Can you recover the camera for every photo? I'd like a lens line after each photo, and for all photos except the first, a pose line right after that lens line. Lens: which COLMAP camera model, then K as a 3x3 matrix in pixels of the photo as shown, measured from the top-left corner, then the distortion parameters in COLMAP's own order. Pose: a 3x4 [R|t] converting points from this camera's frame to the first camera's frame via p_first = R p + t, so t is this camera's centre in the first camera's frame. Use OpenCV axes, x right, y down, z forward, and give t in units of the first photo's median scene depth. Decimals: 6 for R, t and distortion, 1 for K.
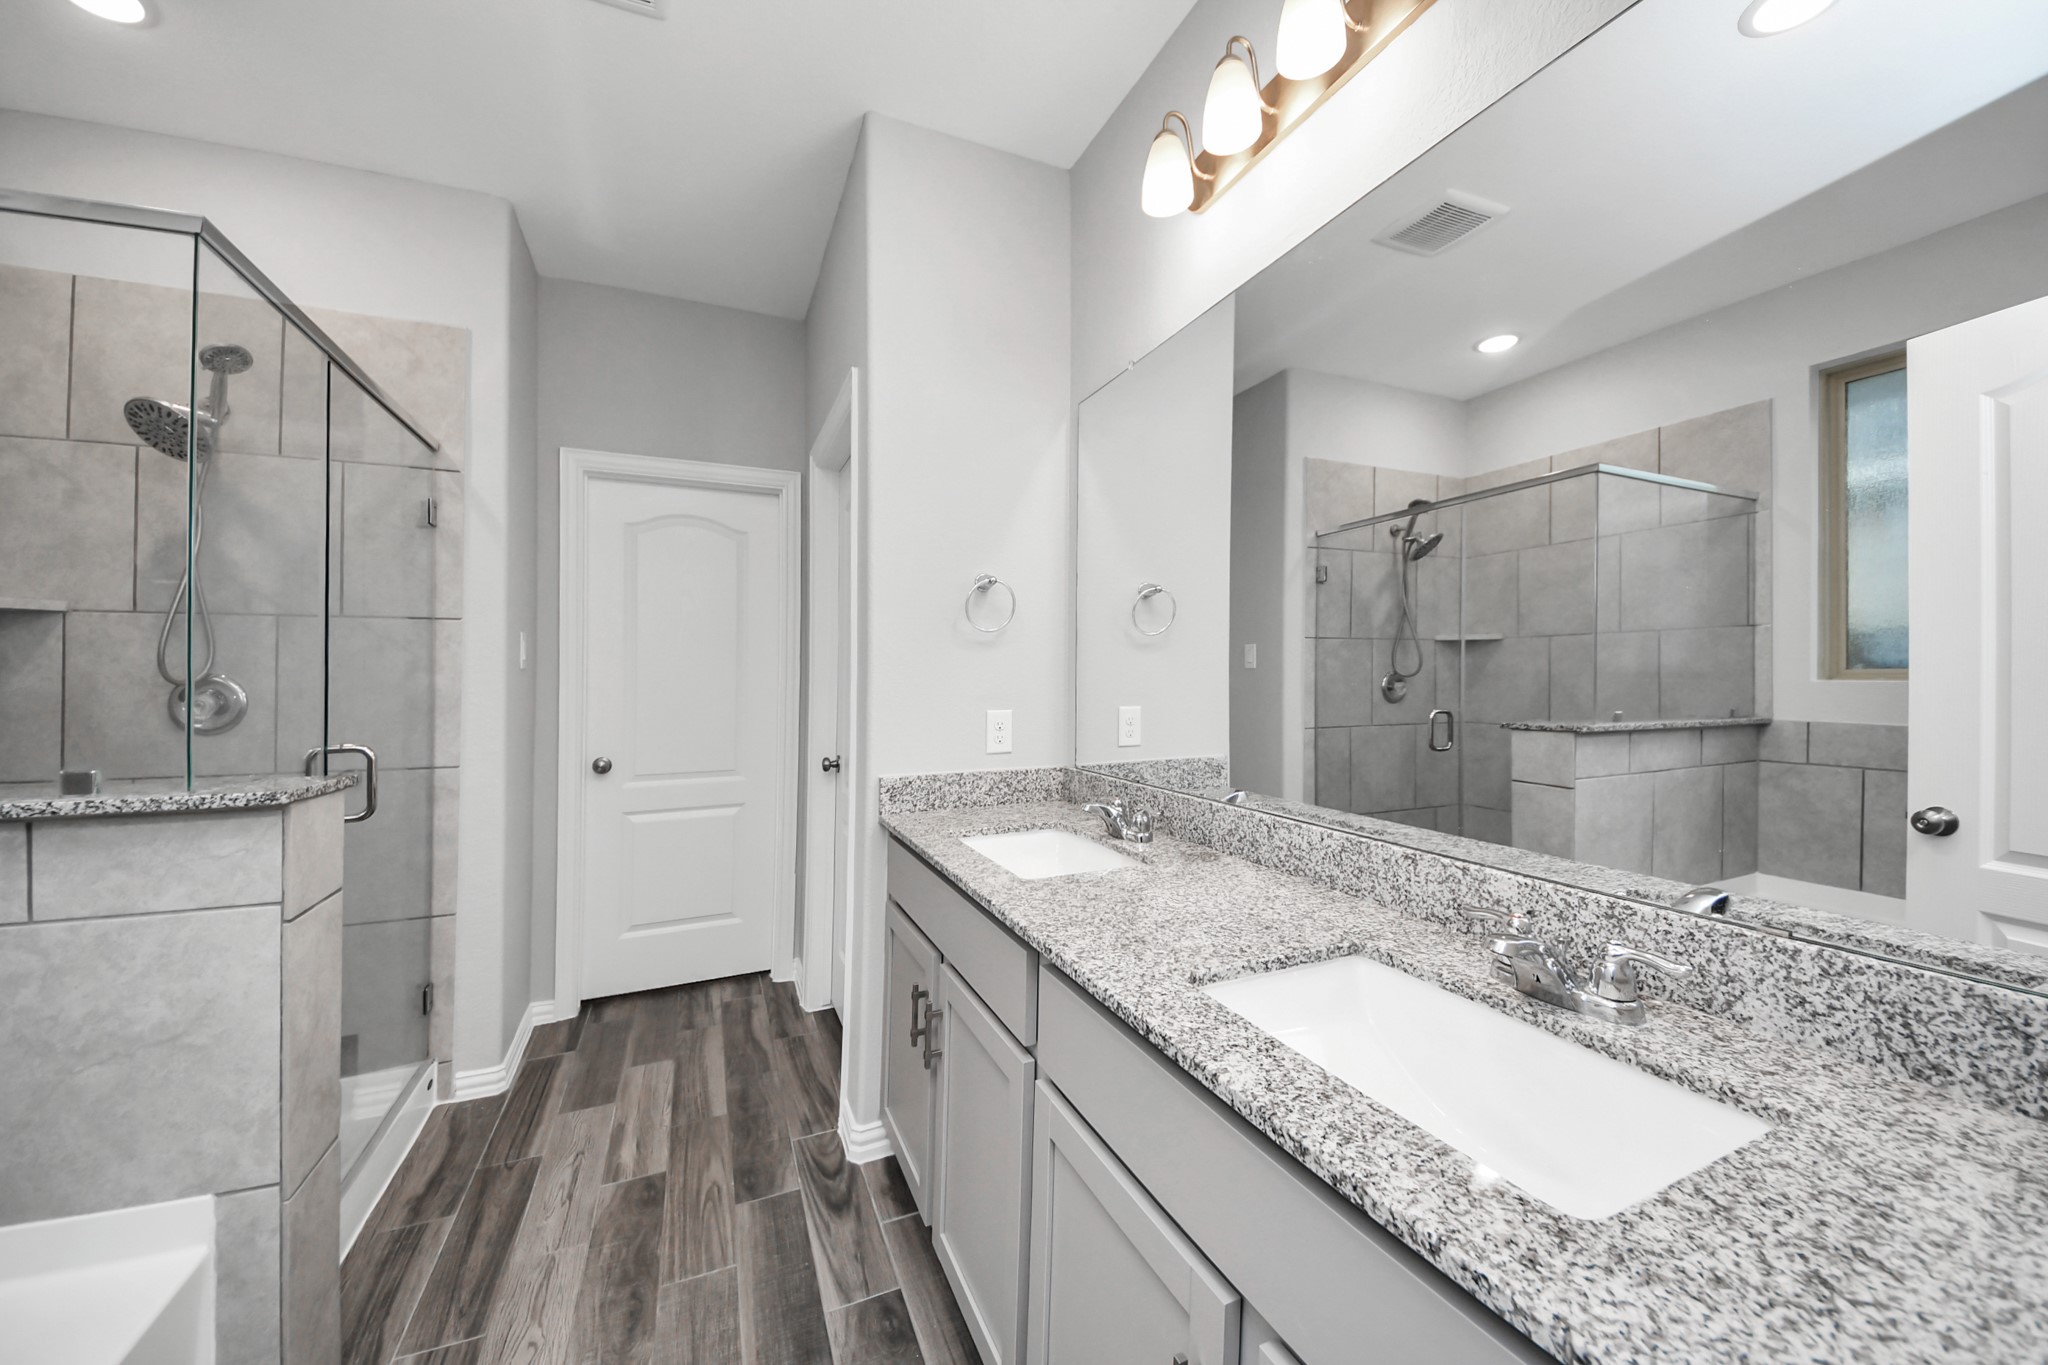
lens RADIAL K [[743.0, 0, 1018.8], [0, 743.0, 670.4], [0, 0, 1]] dist [0.014003, -0.011671]
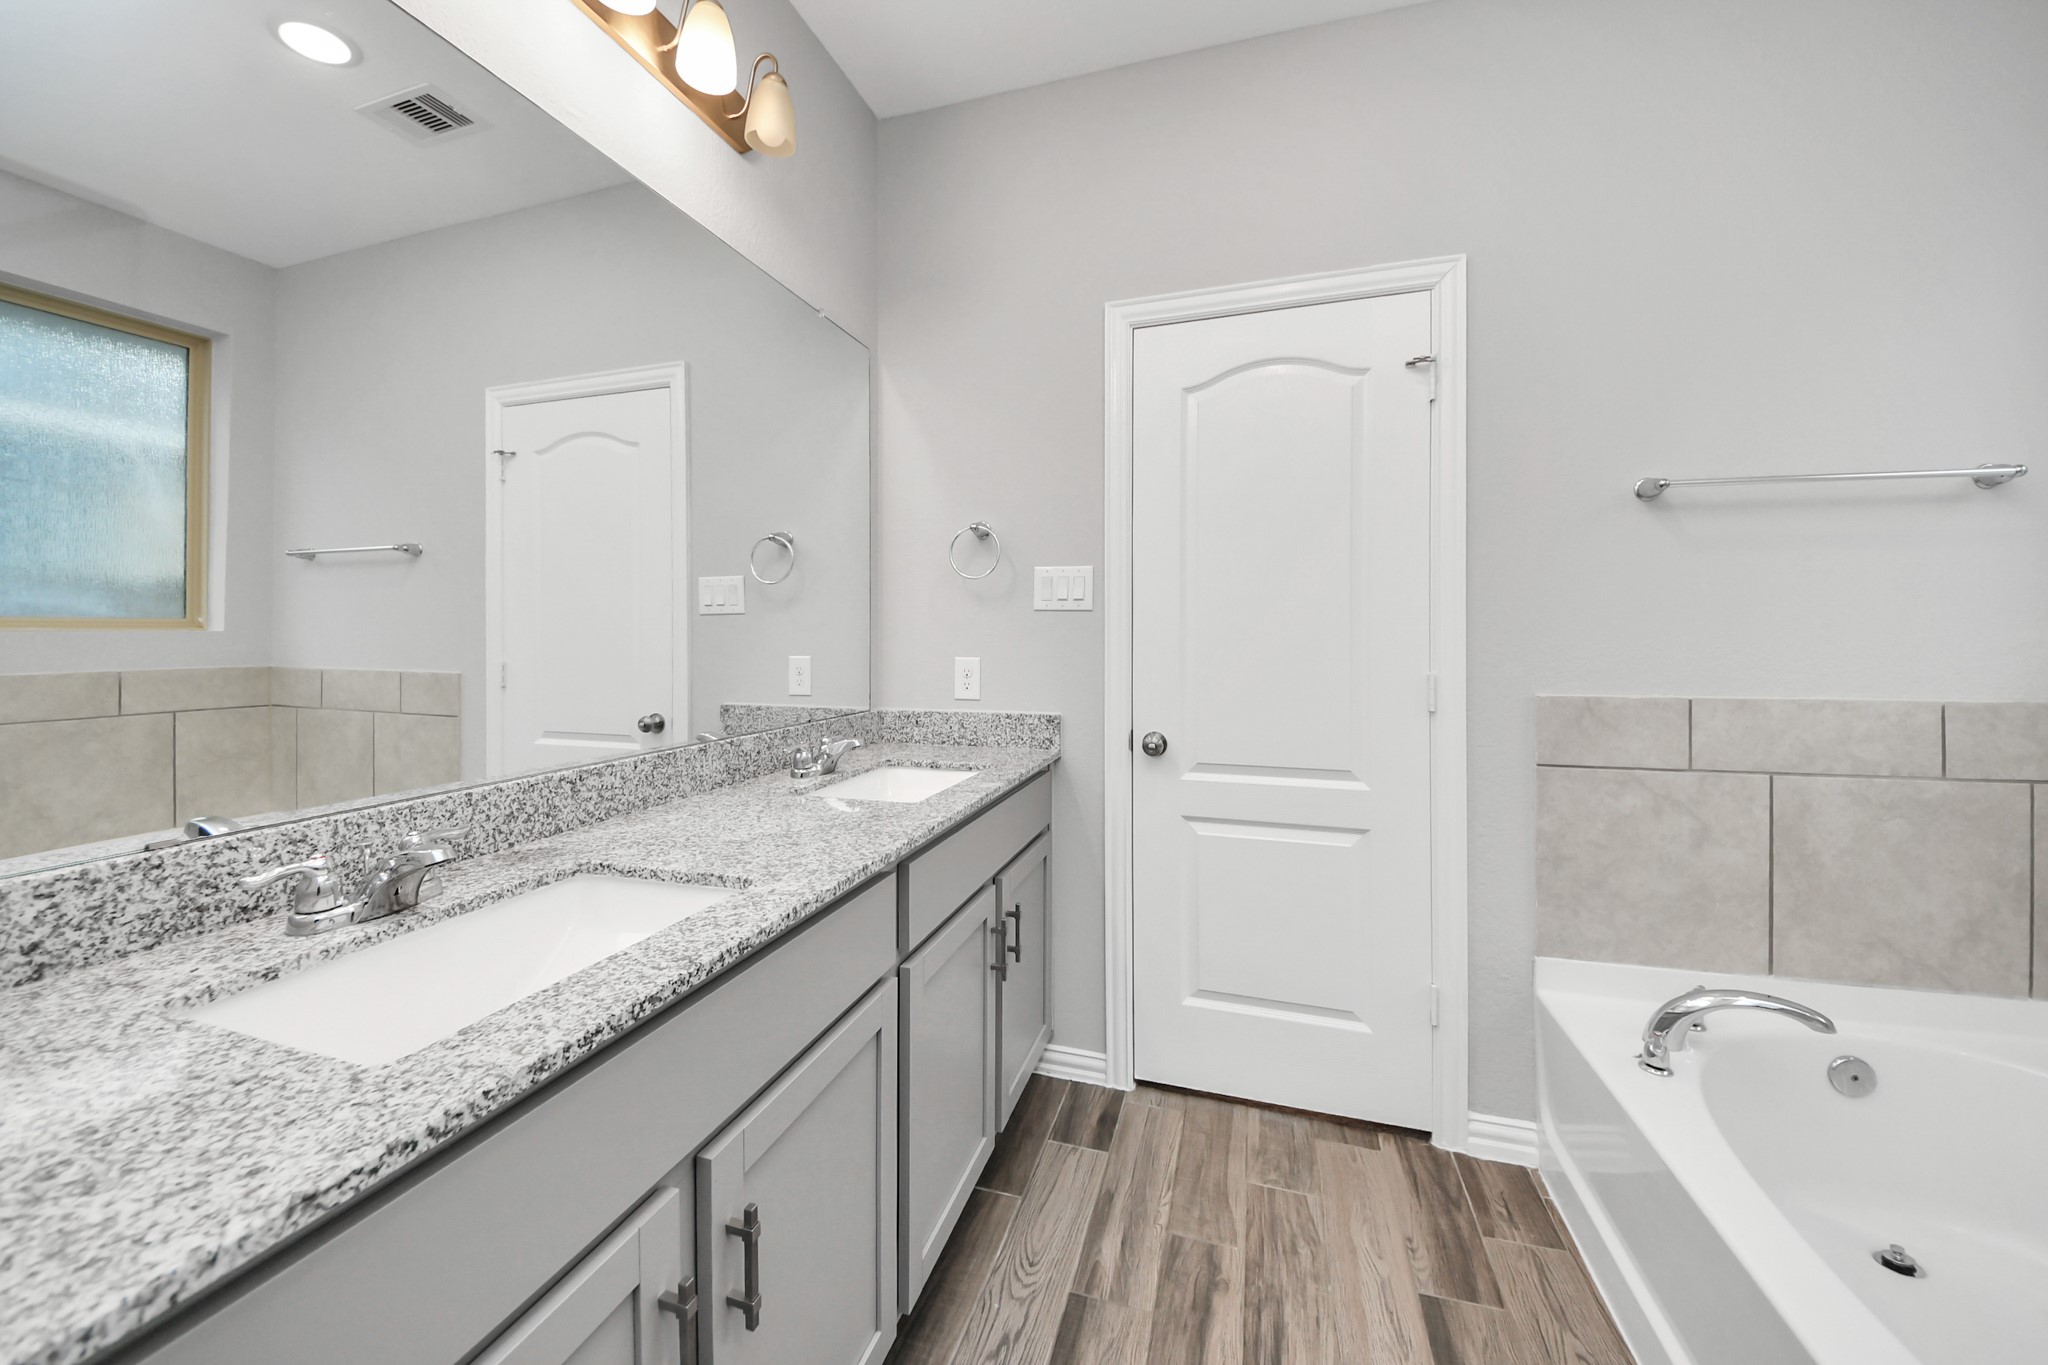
lens RADIAL K [[743.0, 0, 1018.8], [0, 743.0, 670.4], [0, 0, 1]] dist [0.014003, -0.011671]
pose [[-0.748417, -0.031936, 0.662459, -0.684066], [-0.004994, 0.999083, 0.042521, 0.041838], [-0.663210, 0.028515, -0.747890, 1.412389]]
